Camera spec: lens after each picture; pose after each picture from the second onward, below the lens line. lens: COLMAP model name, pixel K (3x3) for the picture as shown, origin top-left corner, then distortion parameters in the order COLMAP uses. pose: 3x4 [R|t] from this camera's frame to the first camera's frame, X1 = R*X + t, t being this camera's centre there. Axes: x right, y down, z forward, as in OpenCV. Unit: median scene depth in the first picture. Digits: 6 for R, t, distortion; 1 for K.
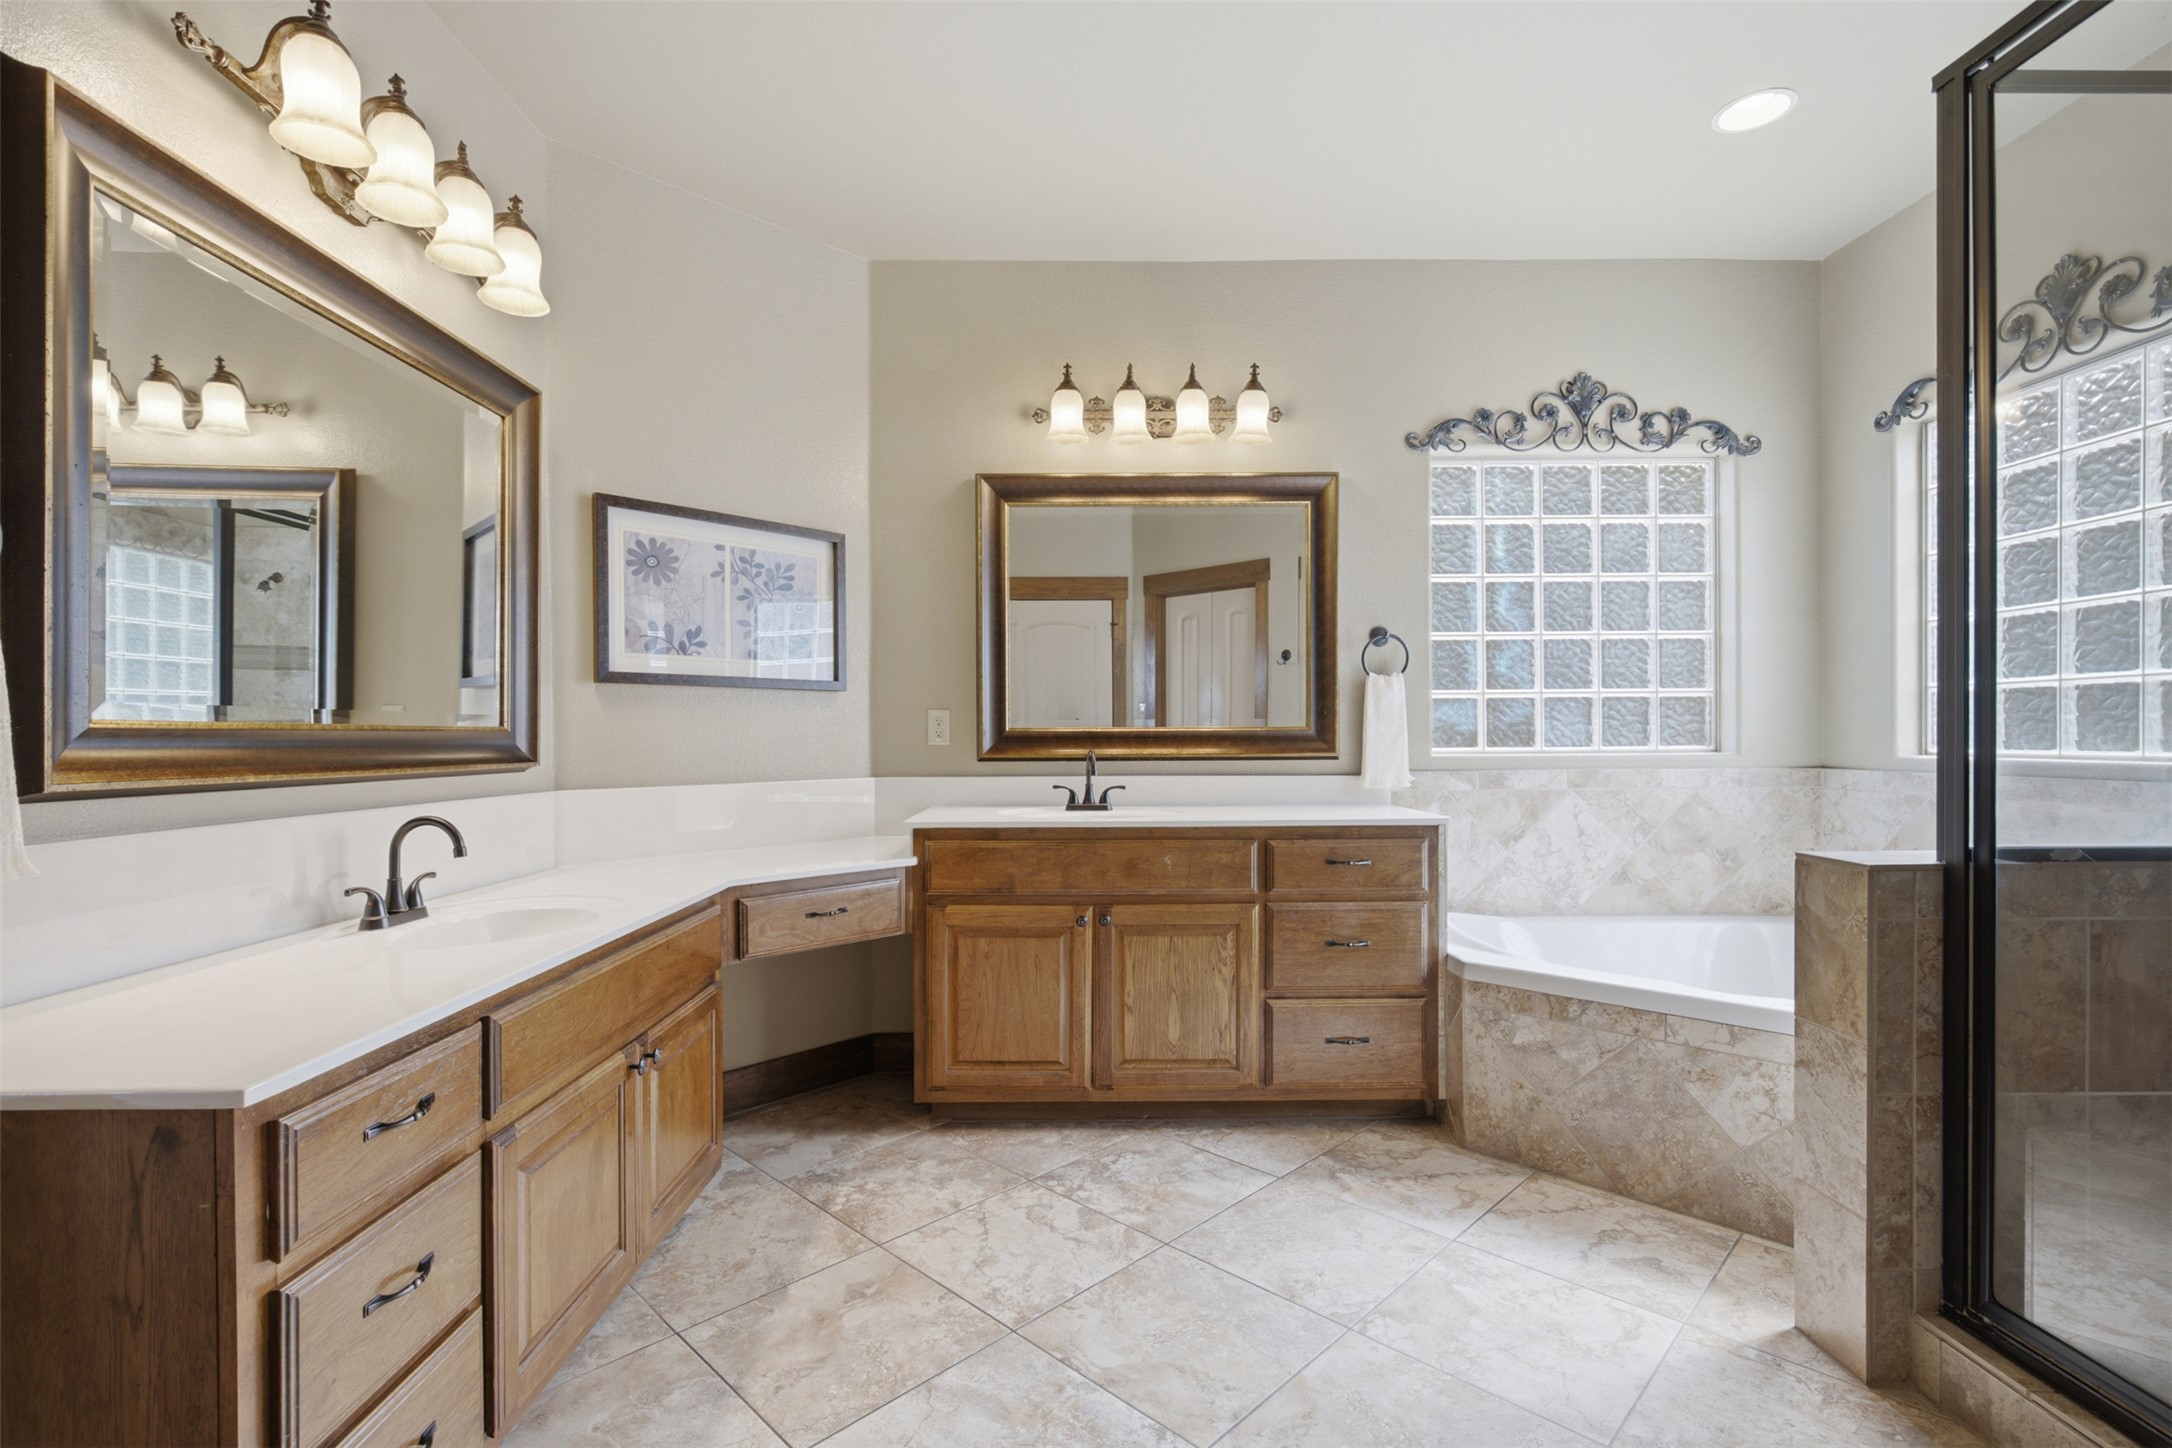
lens RADIAL K [[994.7, 0, 1091.0], [0, 994.7, 738.7], [0, 0, 1]] dist [-0.002273, 0.000630]
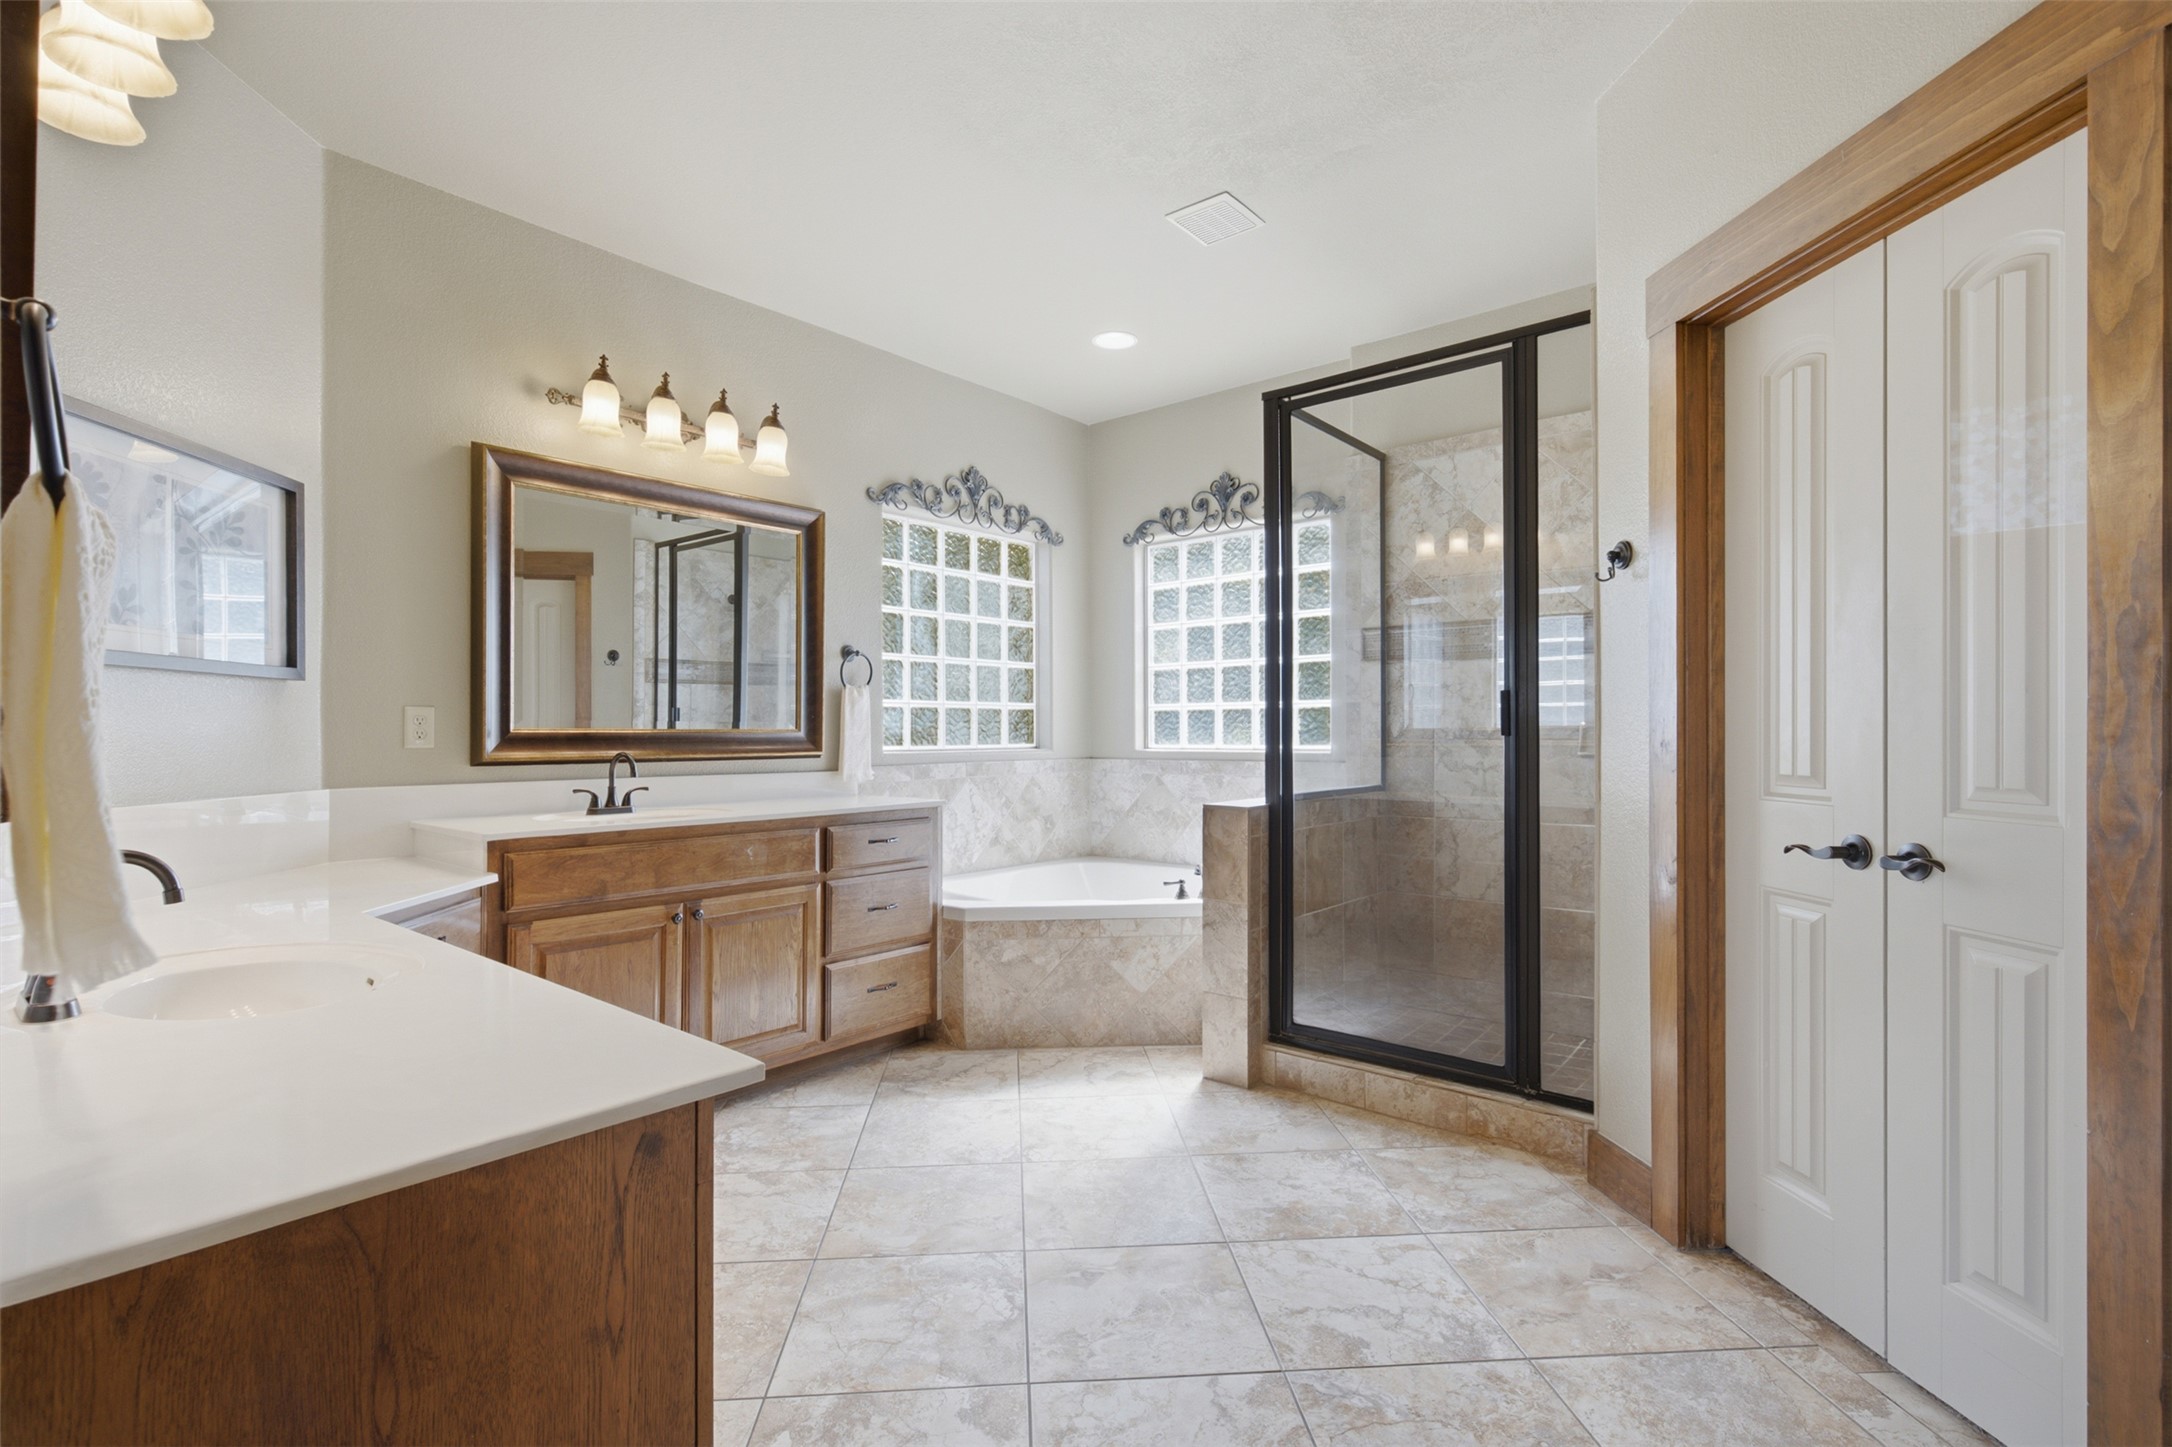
lens RADIAL K [[1014.7, 0, 1086.0], [0, 1014.7, 723.5], [0, 0, 1]] dist [-0.001792, 0.000119]
pose [[0.646238, 0.010506, 0.763063, -0.531232], [0.001411, 0.999887, -0.014962, -0.000860], [-0.763134, 0.010745, 0.646151, 0.002709]]
